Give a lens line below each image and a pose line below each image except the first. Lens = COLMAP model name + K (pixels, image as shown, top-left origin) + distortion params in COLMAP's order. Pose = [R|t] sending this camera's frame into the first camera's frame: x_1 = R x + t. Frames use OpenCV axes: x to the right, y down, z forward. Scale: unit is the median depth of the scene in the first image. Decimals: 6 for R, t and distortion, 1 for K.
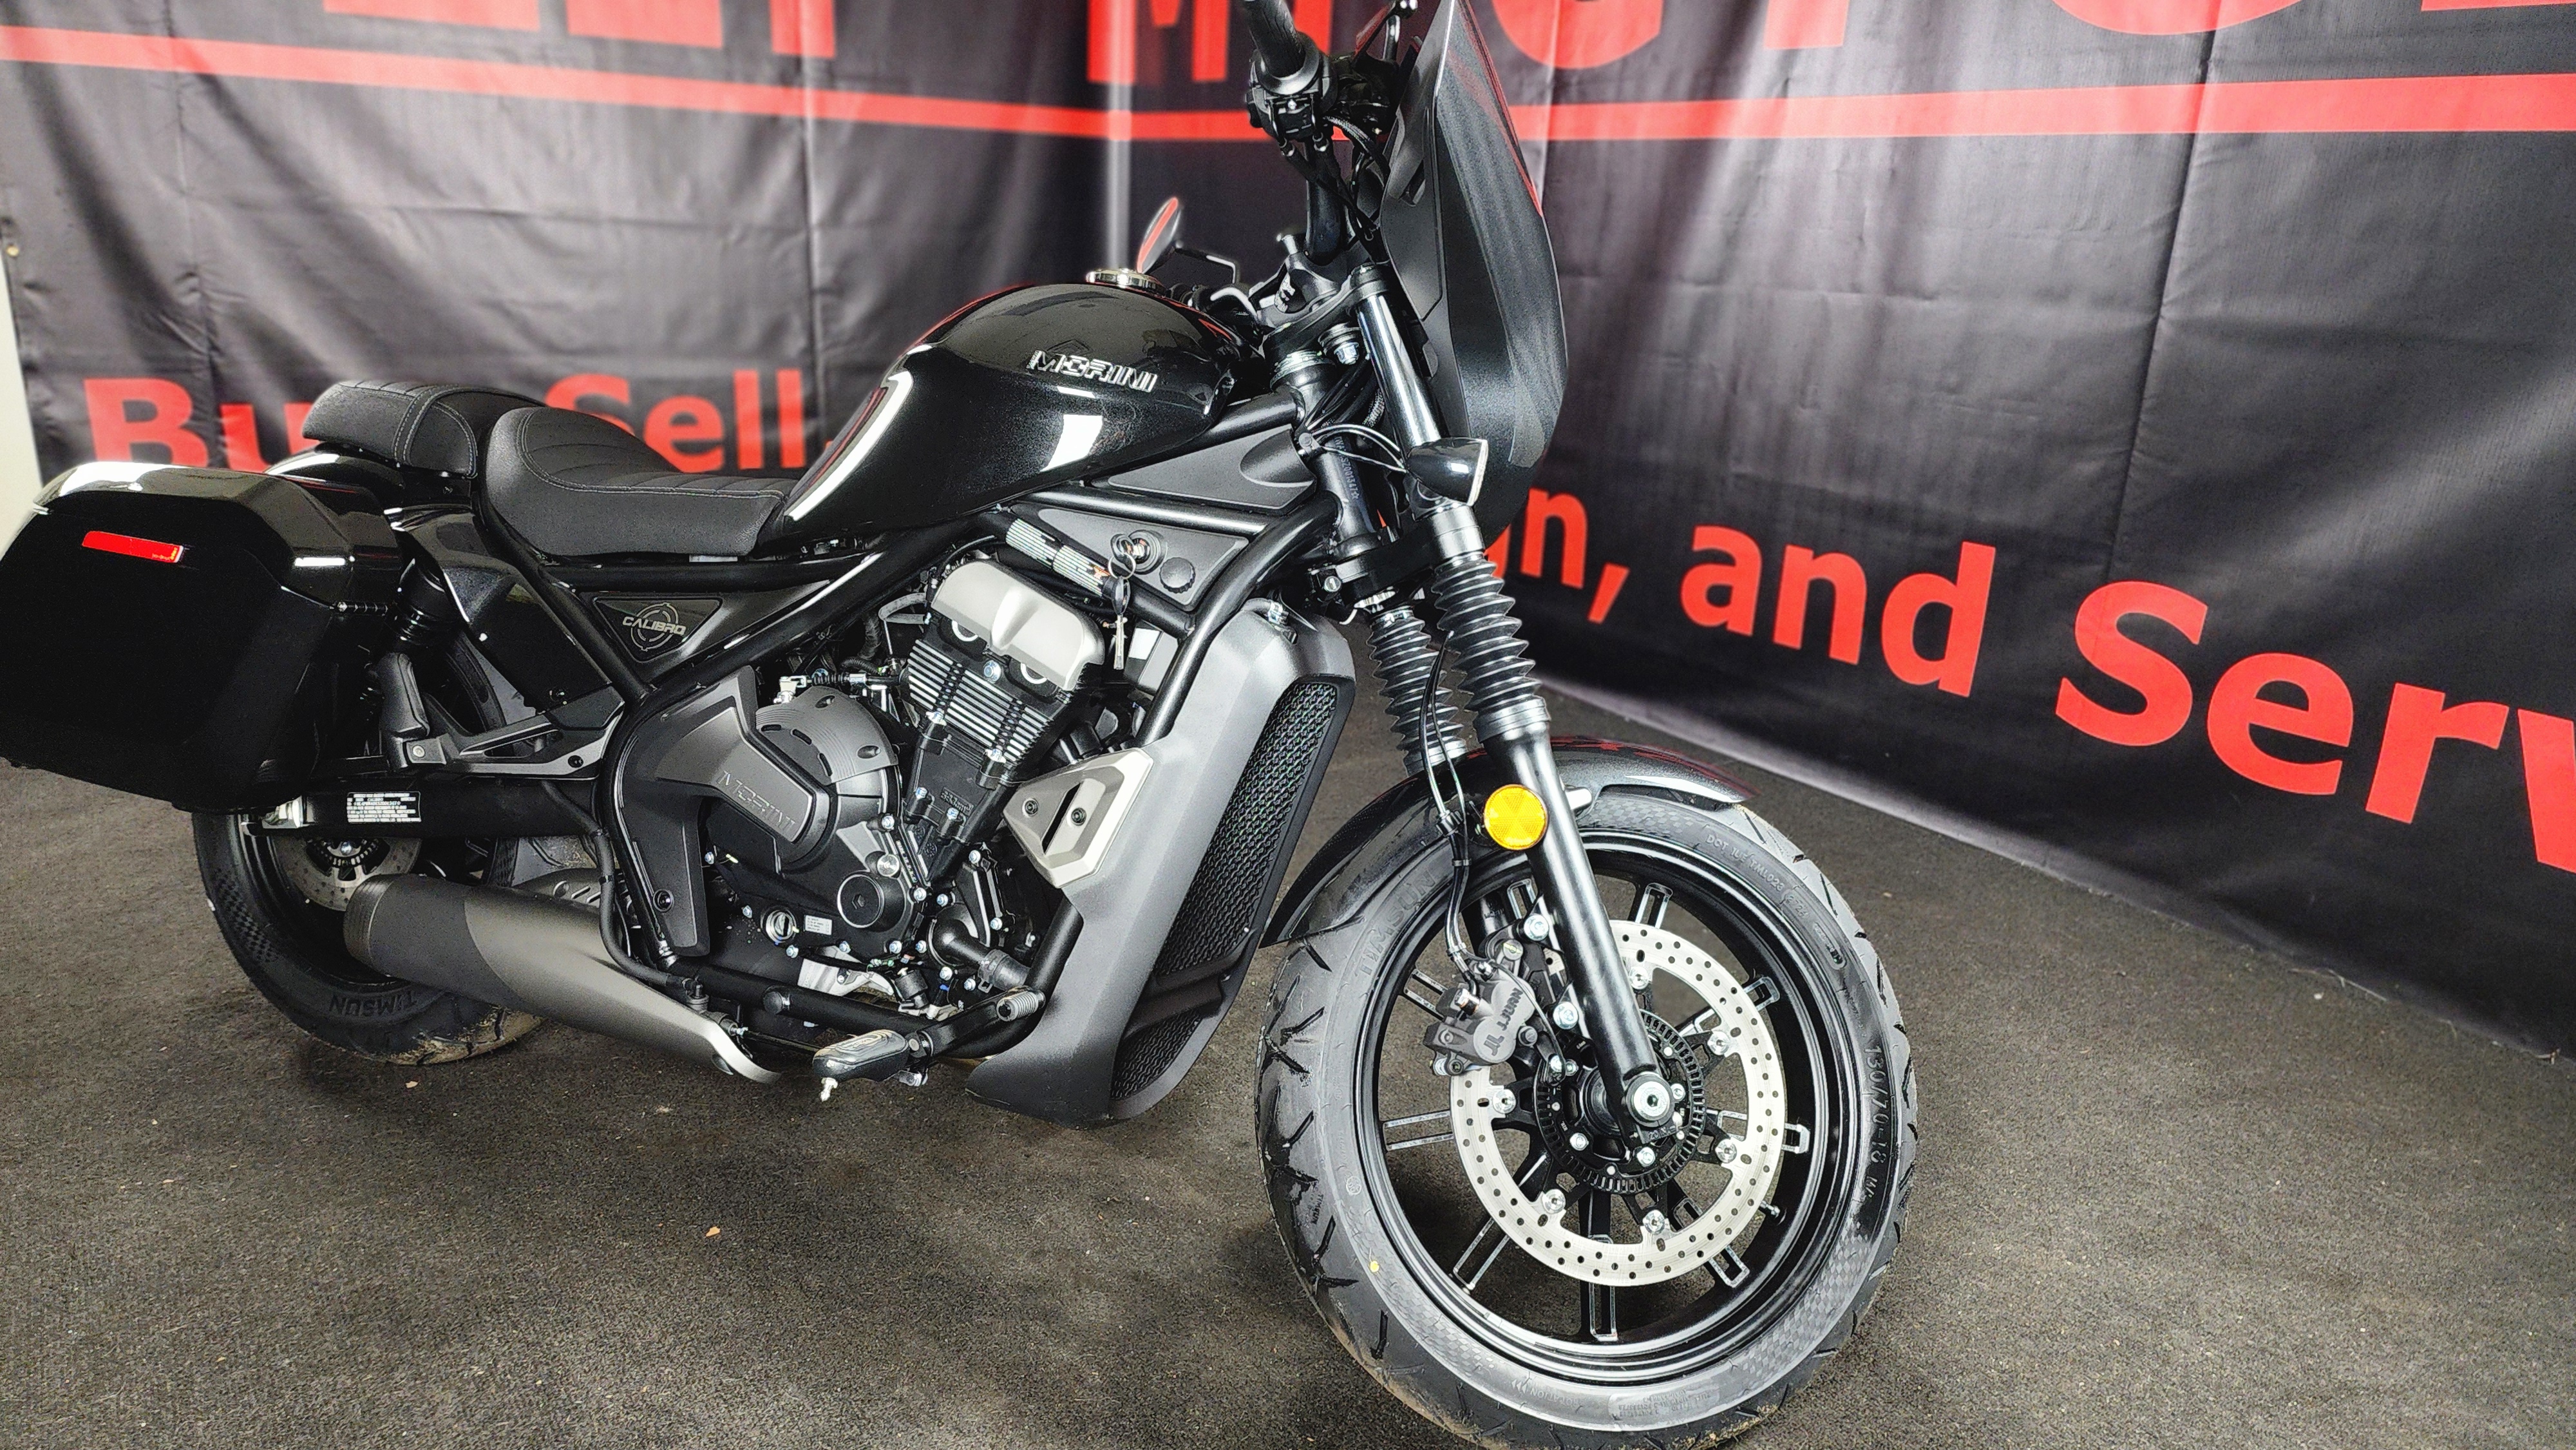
lens RADIAL K [[1909.9, 0, 1238.4], [0, 1909.9, 722.3], [0, 0, 1]] dist [0.097310, -0.107422]
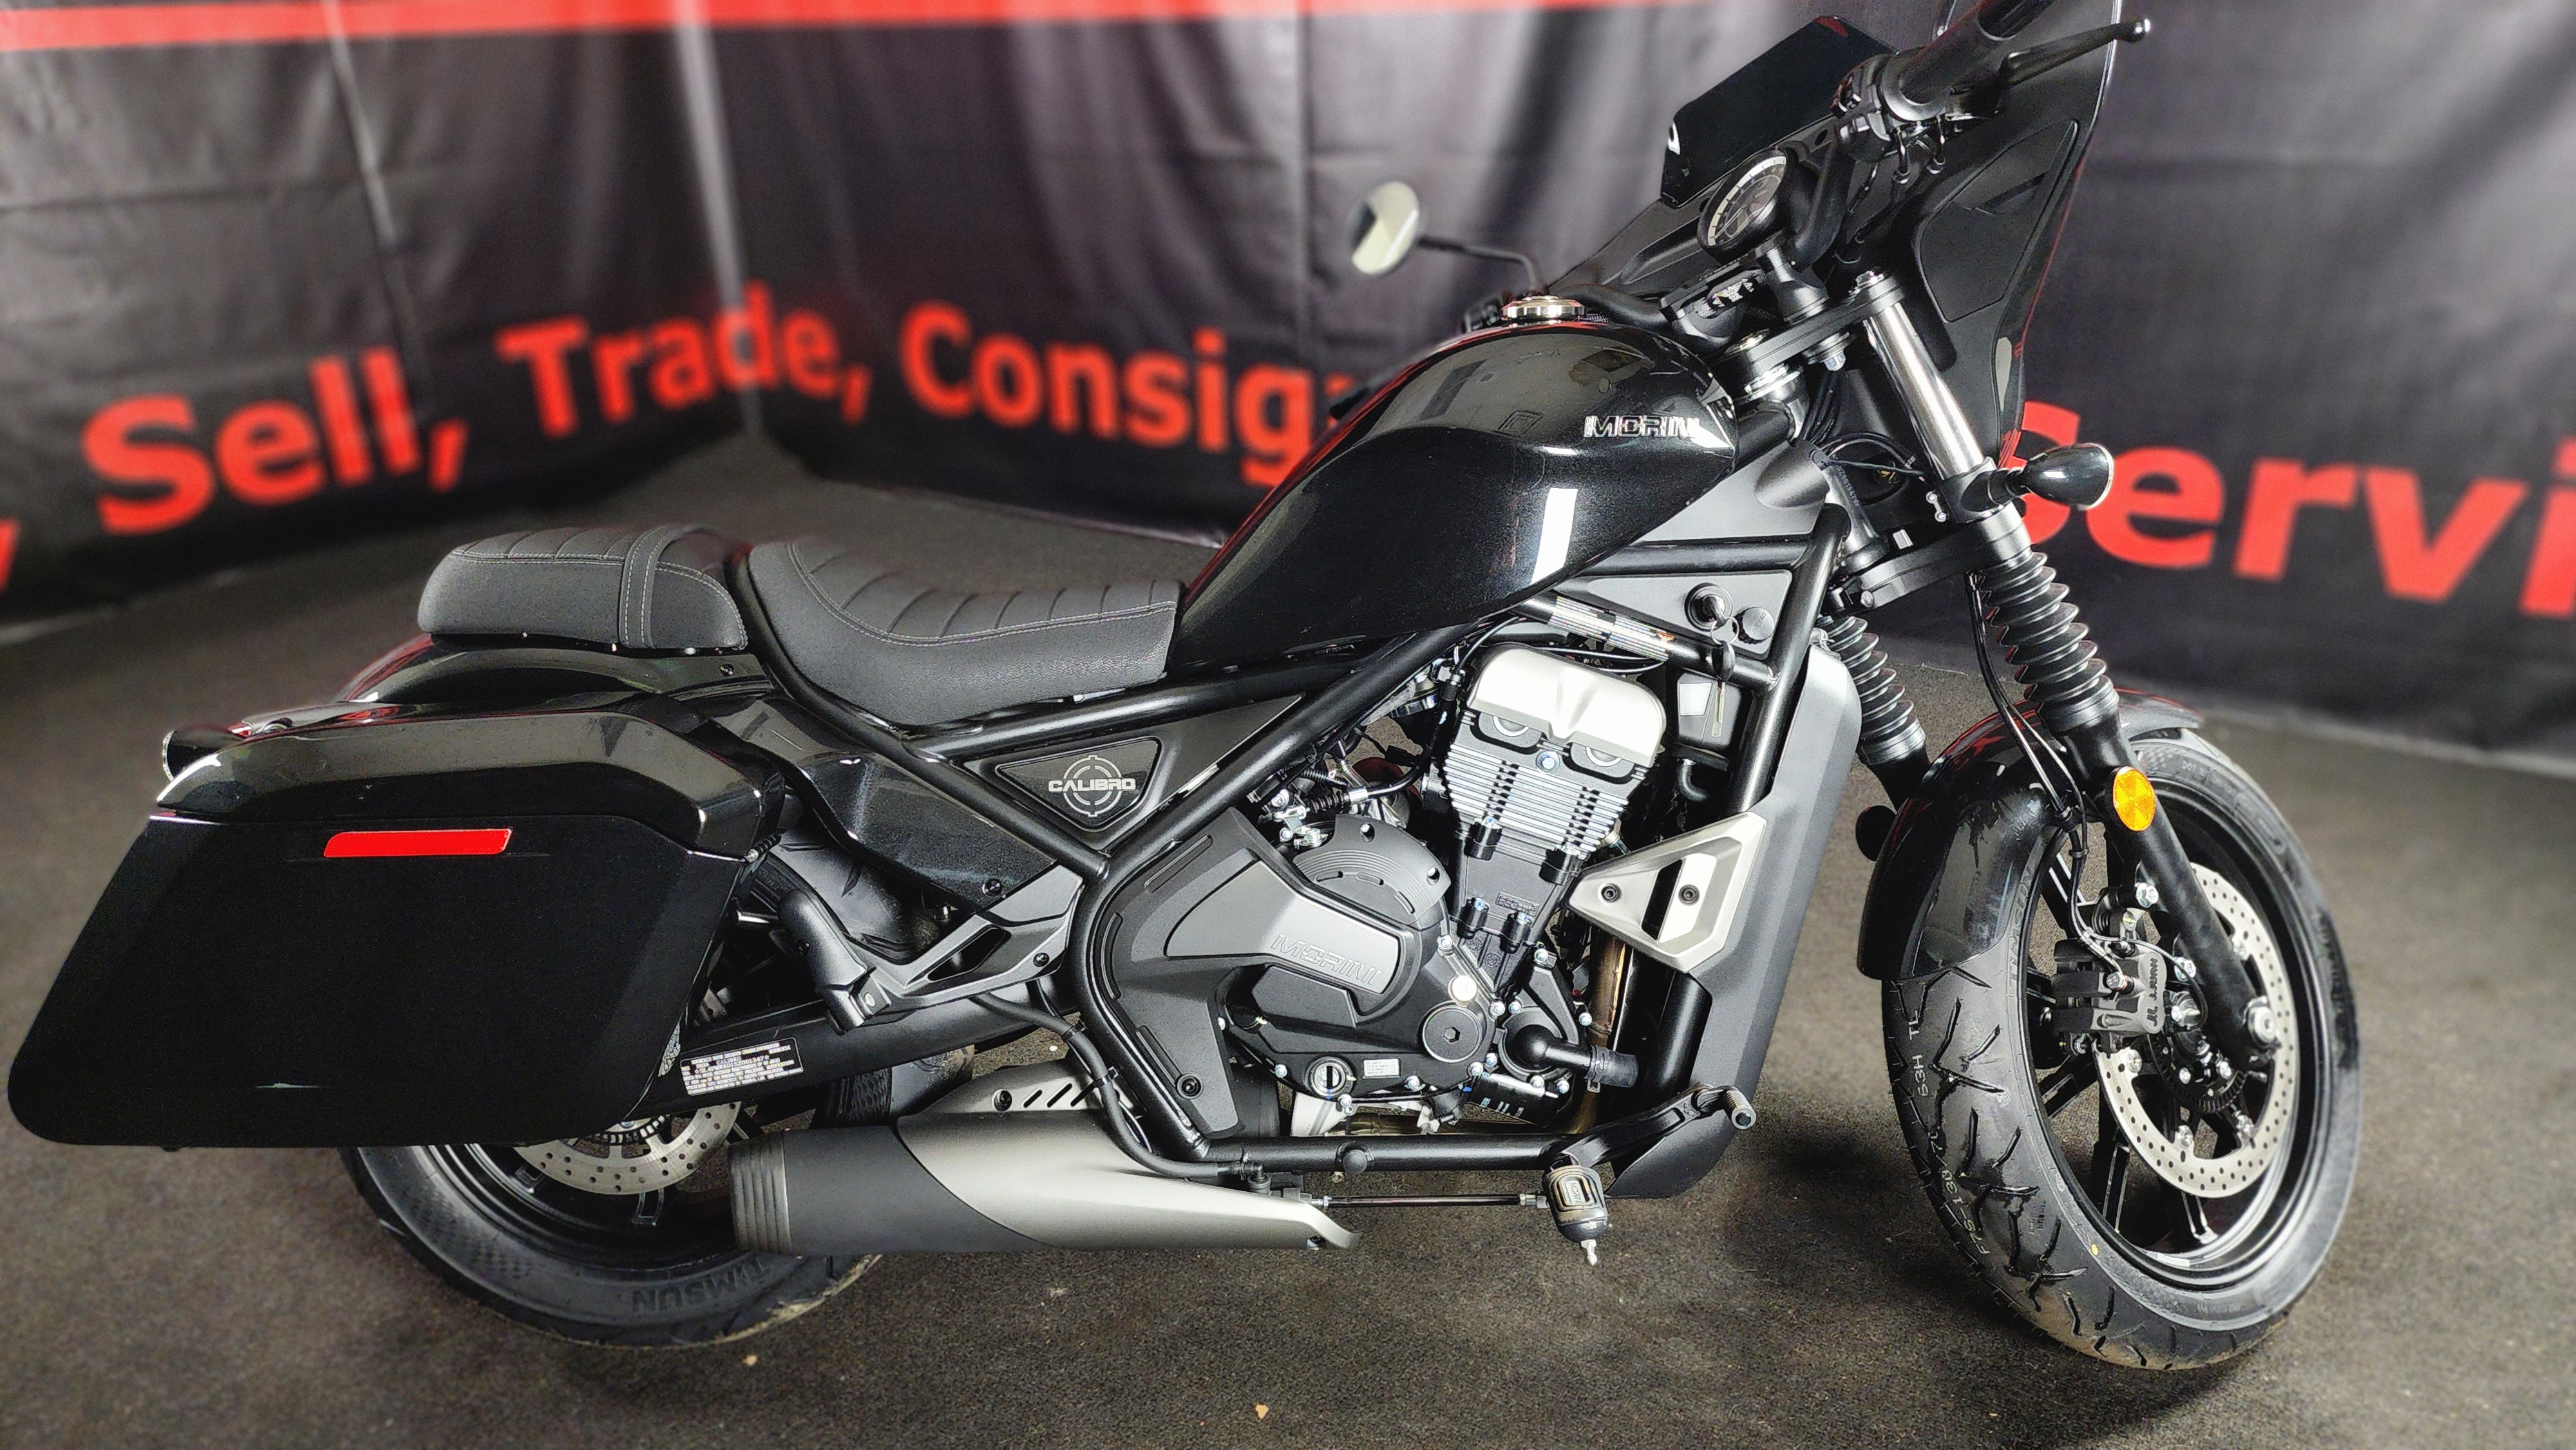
lens RADIAL K [[1909.9, 0, 1238.4], [0, 1909.9, 722.3], [0, 0, 1]] dist [0.097310, -0.107422]
pose [[0.903269, -0.221251, 0.367631, -0.434335], [0.179556, 0.973083, 0.144460, -0.149024], [-0.389697, -0.064476, 0.918683, 0.149456]]
